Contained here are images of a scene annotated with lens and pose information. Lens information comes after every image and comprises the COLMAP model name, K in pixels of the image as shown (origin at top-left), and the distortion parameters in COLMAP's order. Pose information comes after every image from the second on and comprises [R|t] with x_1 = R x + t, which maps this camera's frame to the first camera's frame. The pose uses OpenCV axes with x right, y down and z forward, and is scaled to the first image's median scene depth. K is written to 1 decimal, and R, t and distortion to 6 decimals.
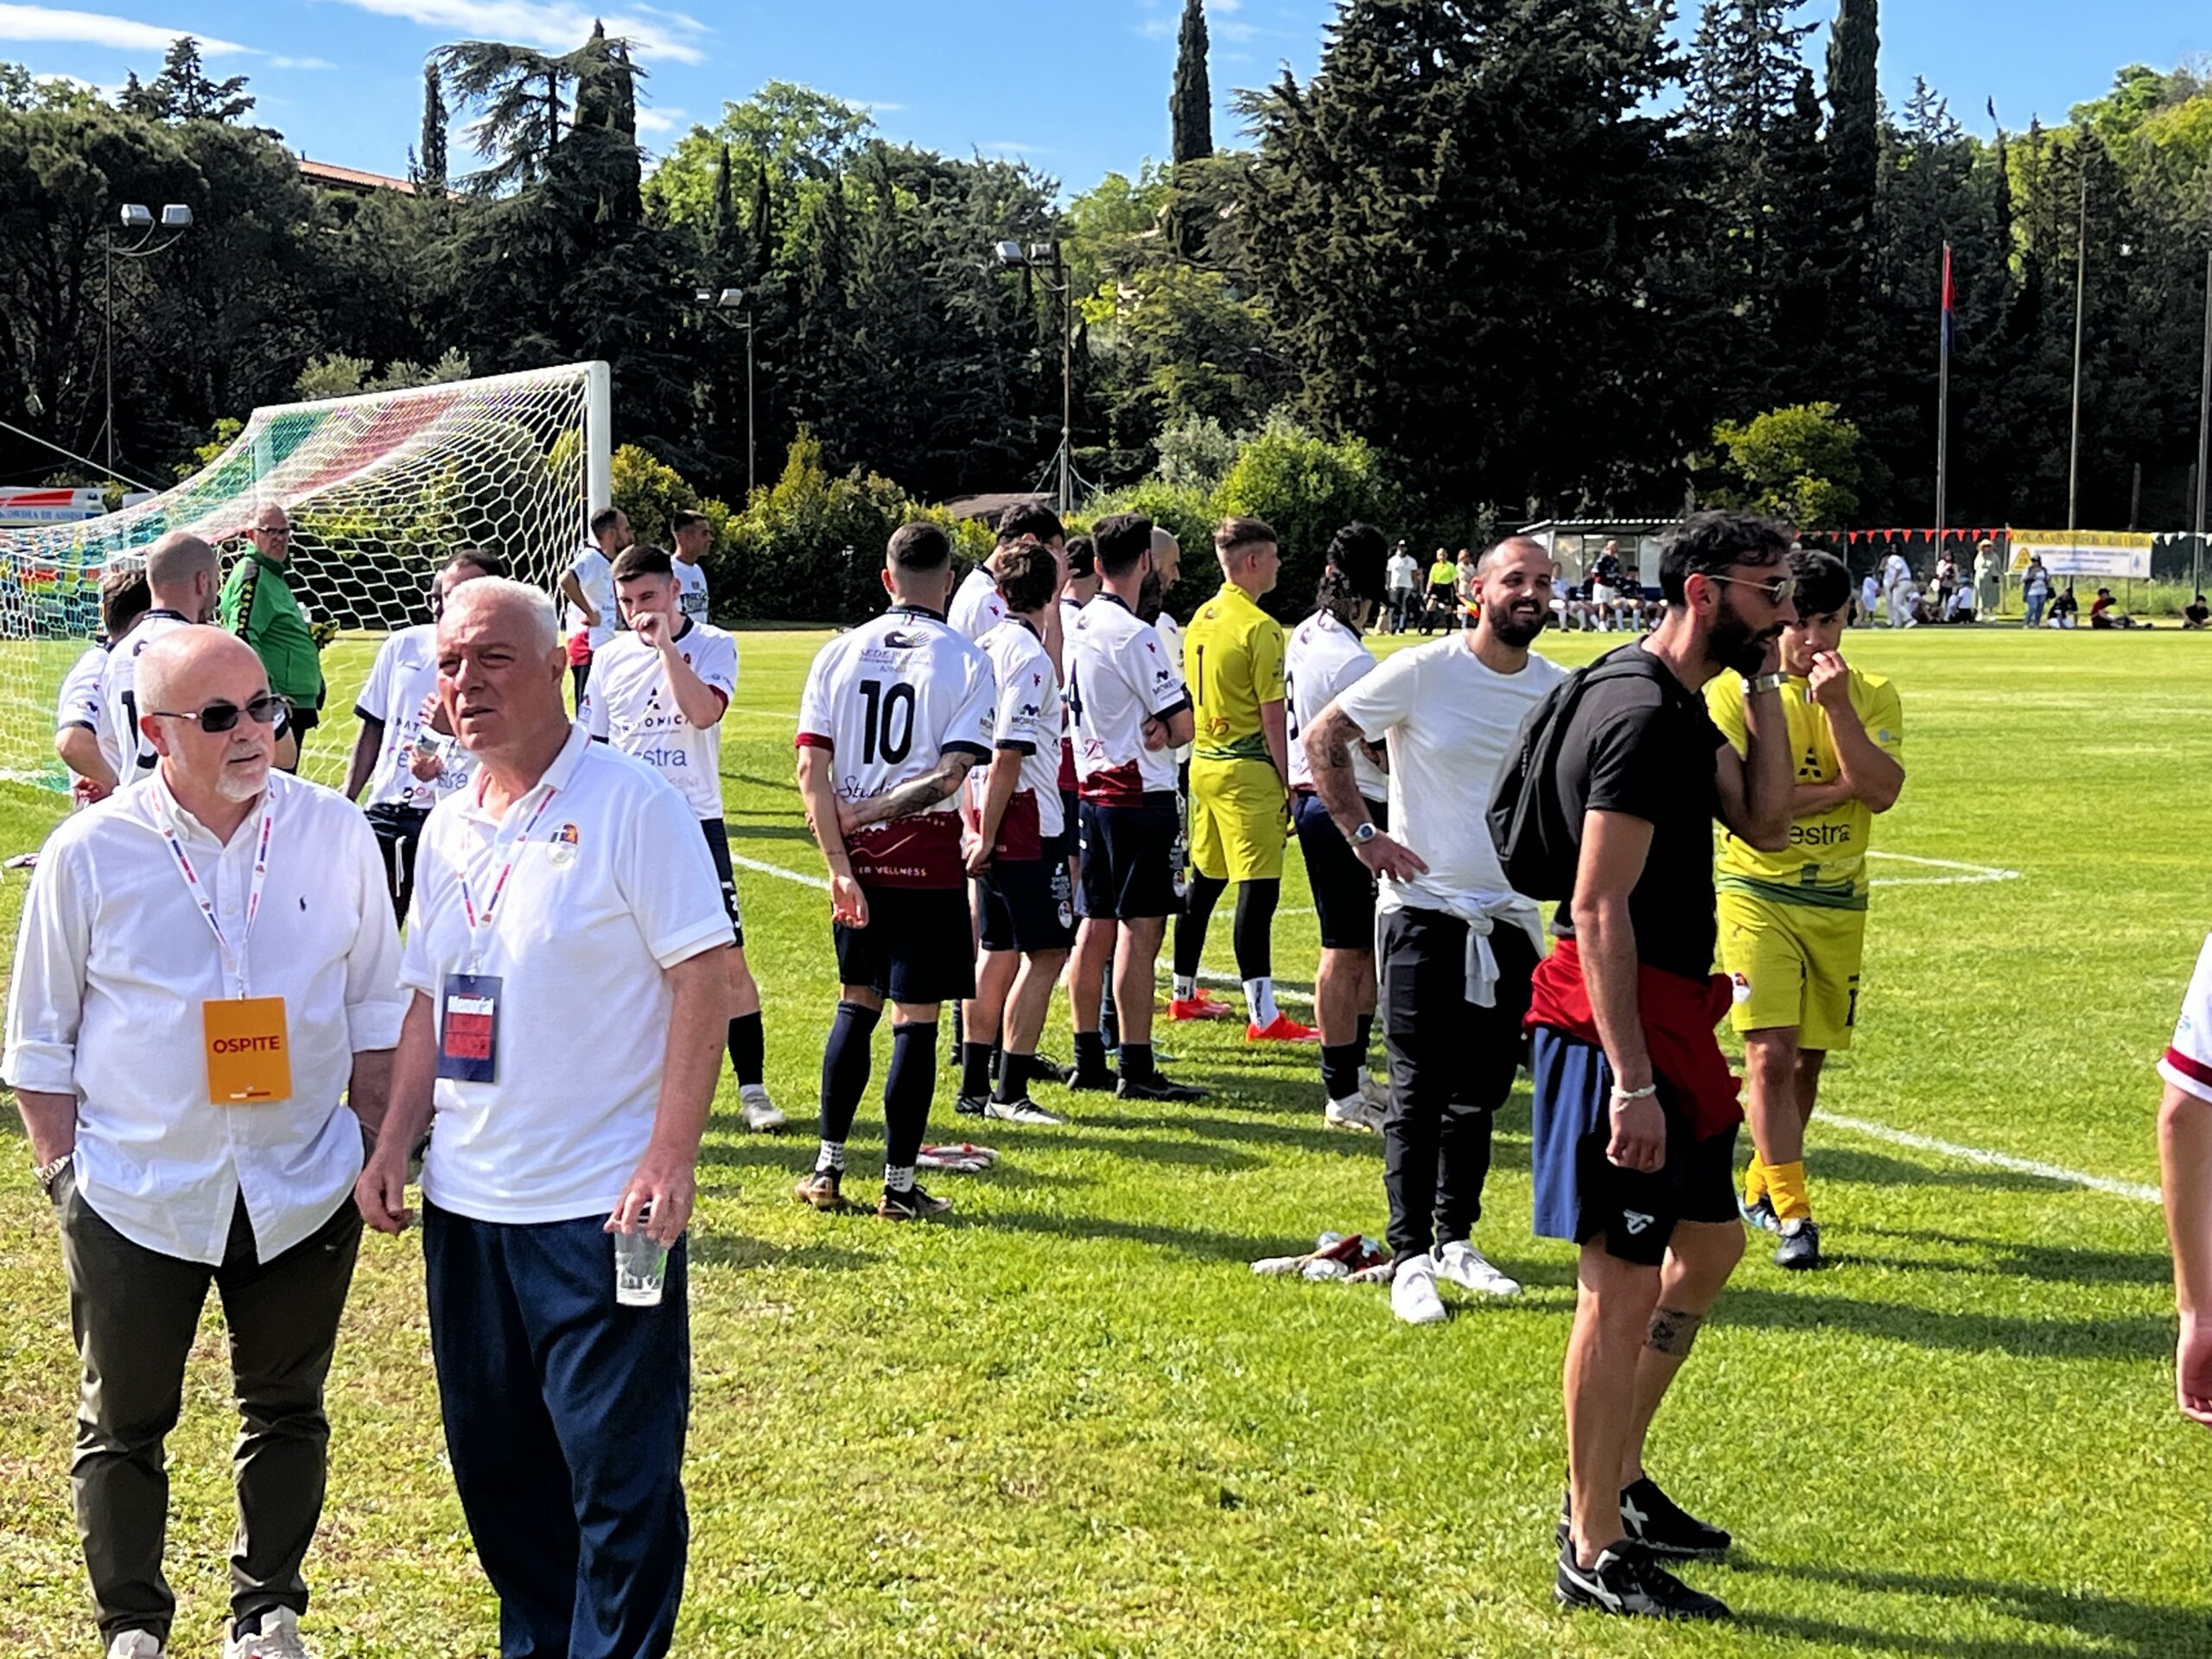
lens RADIAL K [[3905.8, 0, 1068.2], [0, 3905.8, 839.1], [0, 0, 1]] dist [0.239121, -0.923777]
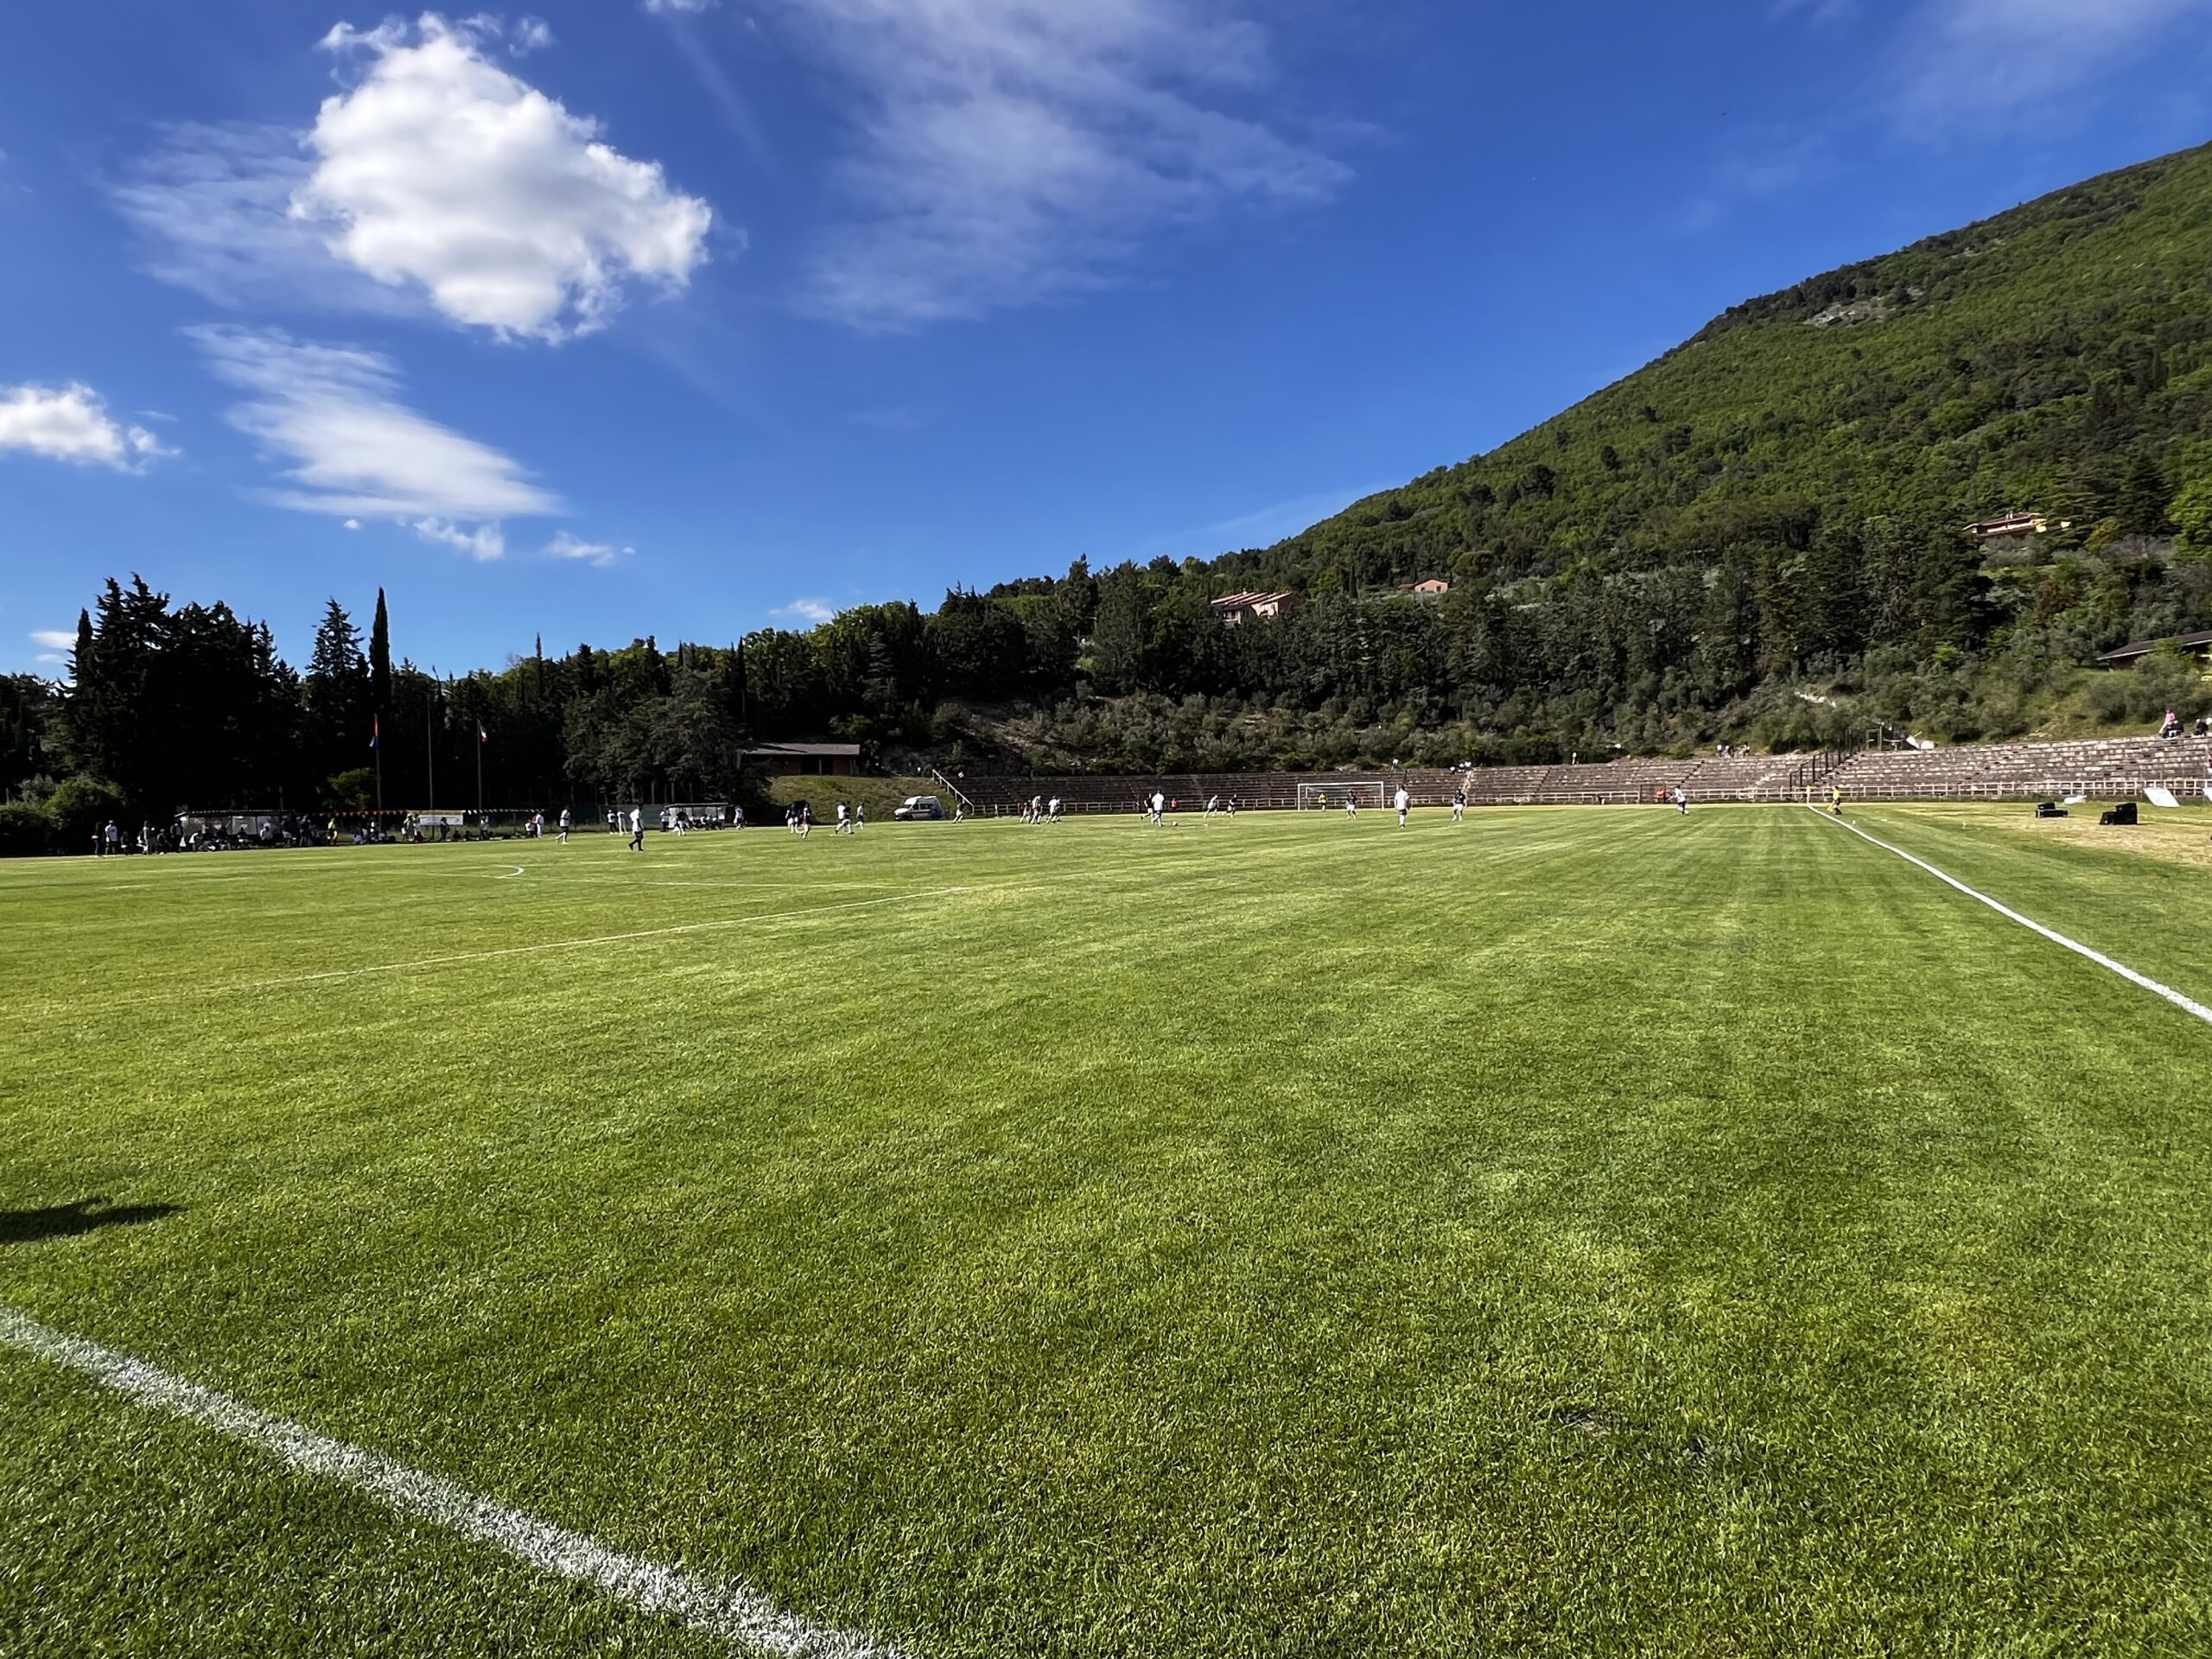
lens RADIAL K [[1255.8, 0, 1097.3], [0, 1255.8, 839.0], [0, 0, 1]] dist [-0.001792, -0.000804]
pose [[0.800577, -0.044696, 0.597561, 0.069788], [0.075233, 0.996821, -0.026232, 0.005527], [-0.594489, 0.065957, 0.801394, -0.048922]]
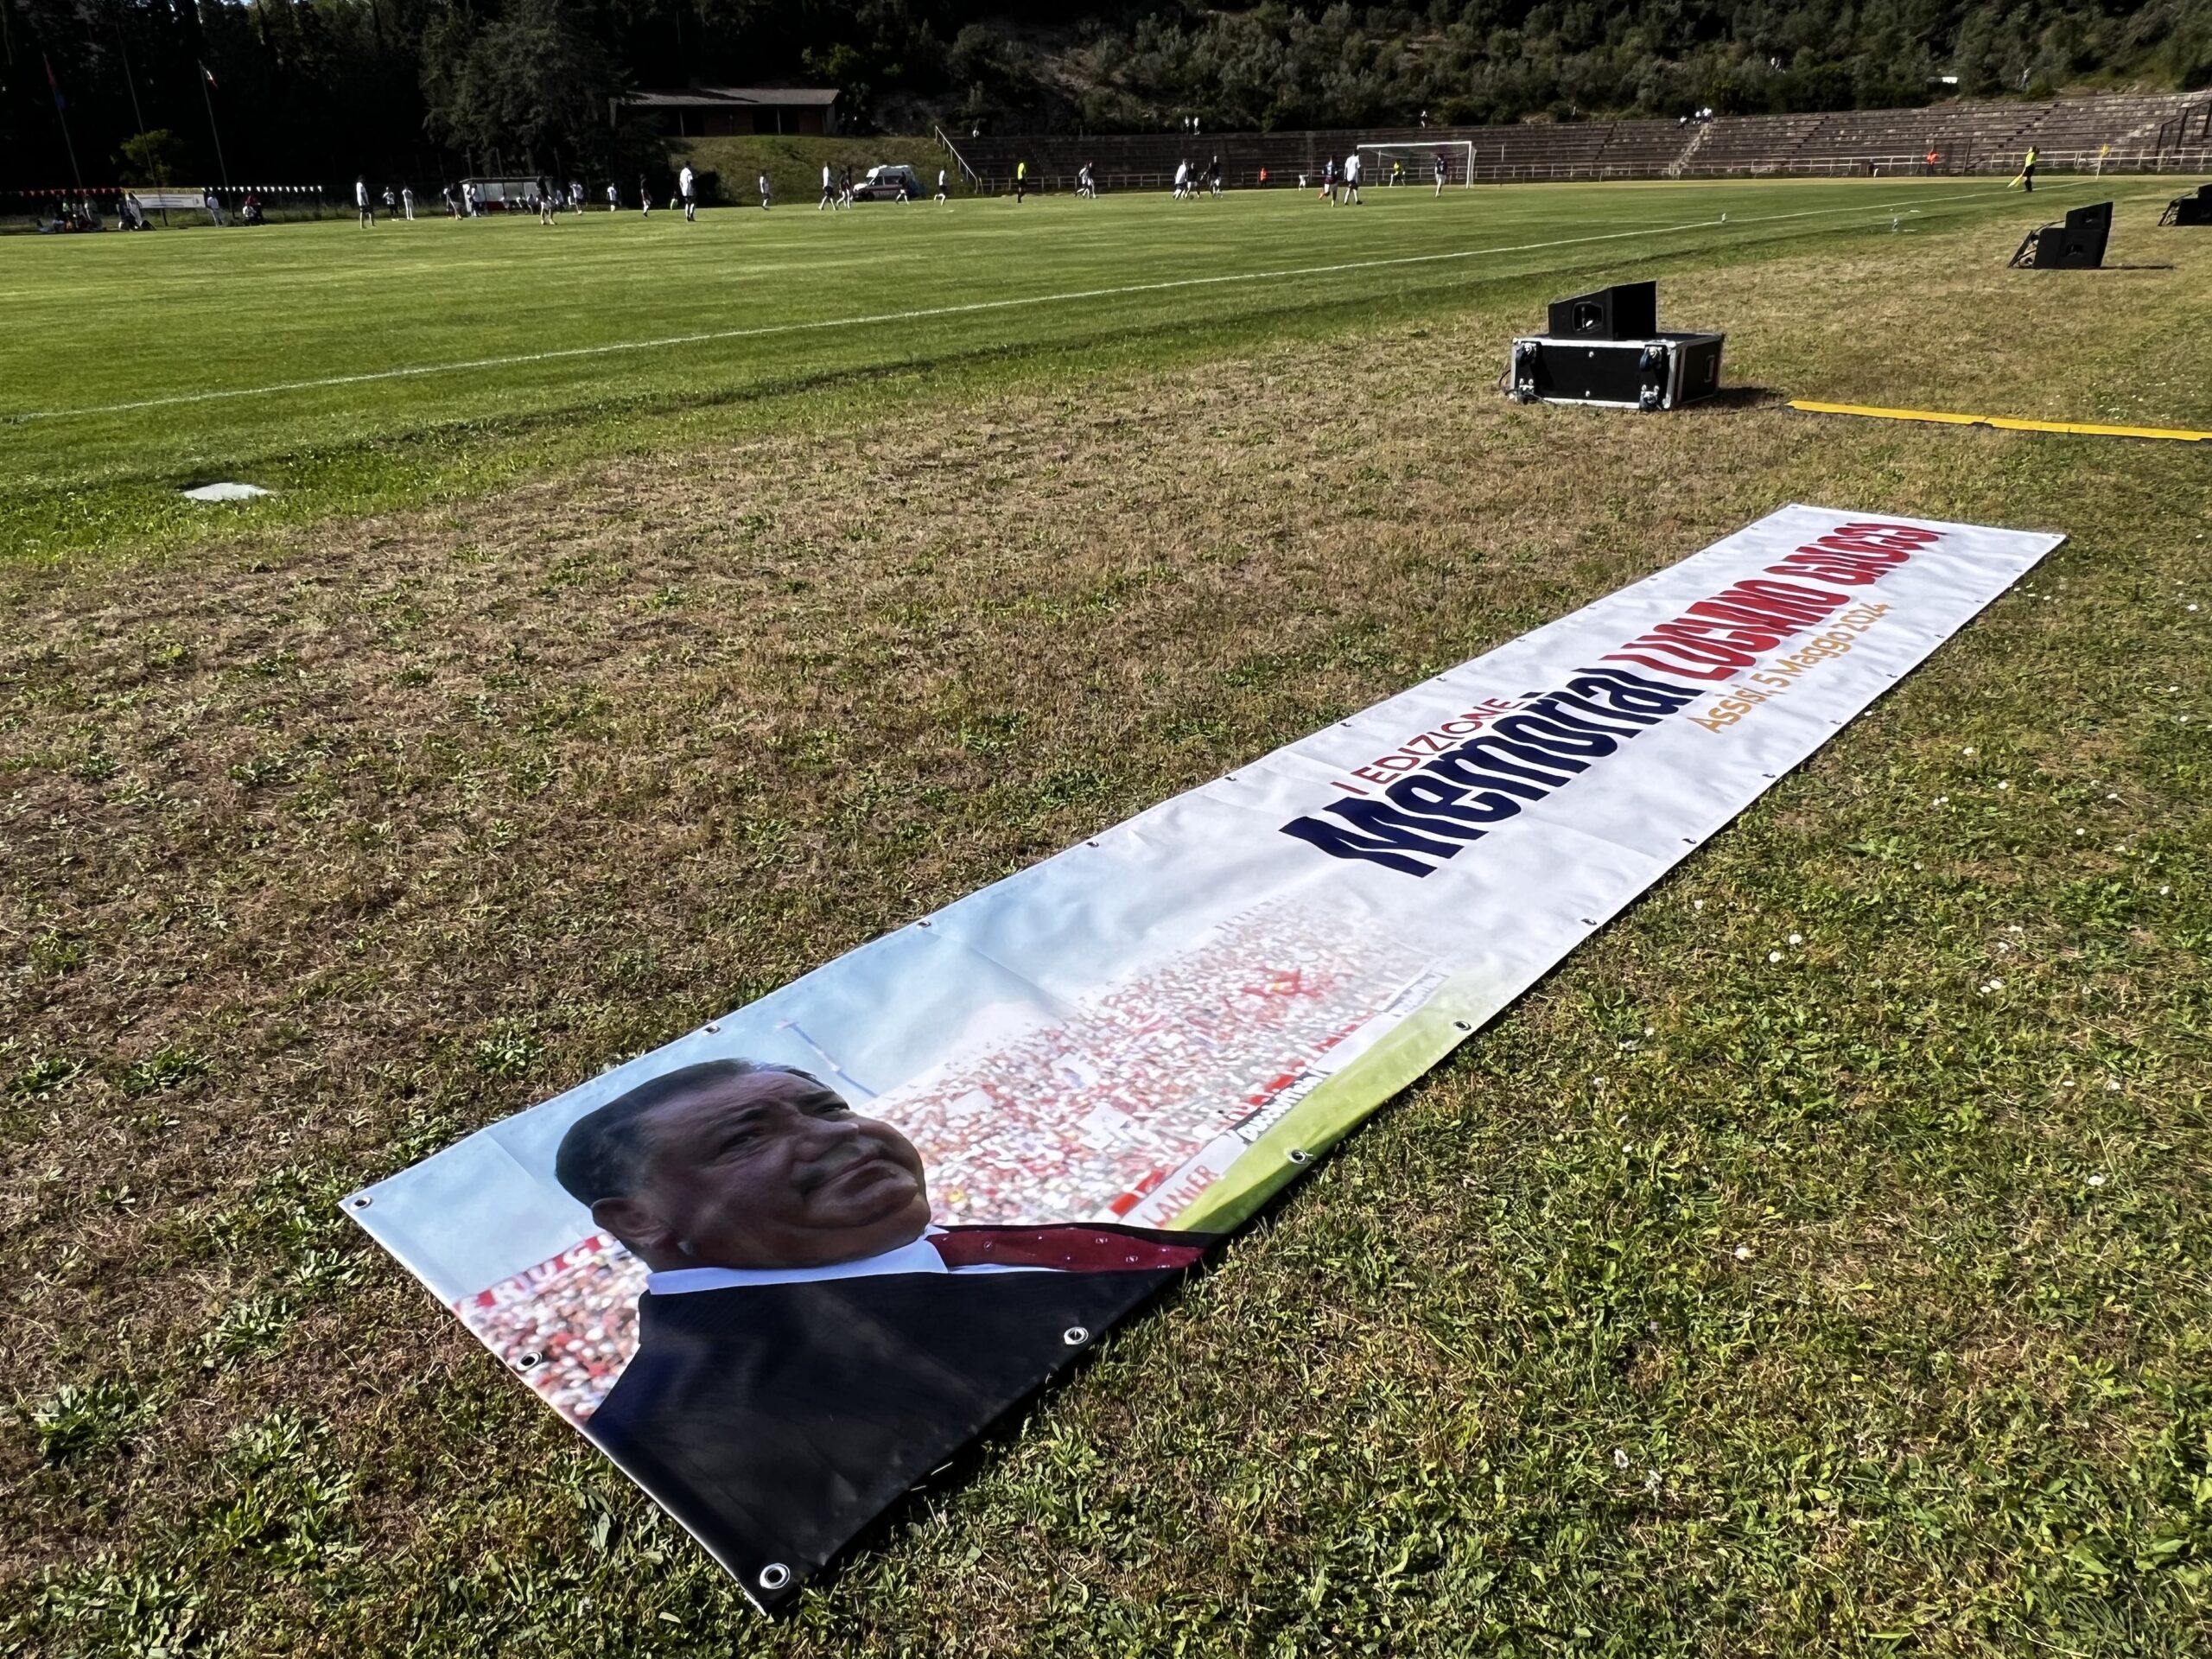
lens RADIAL K [[1489.9, 0, 1093.7], [0, 1489.9, 826.2], [0, 0, 1]] dist [0.001751, -0.006241]
pose [[0.900696, -0.200297, 0.385522, 0.270562], [0.064454, 0.939168, 0.337357, 0.013680], [-0.429642, -0.279007, 0.858815, -0.093336]]
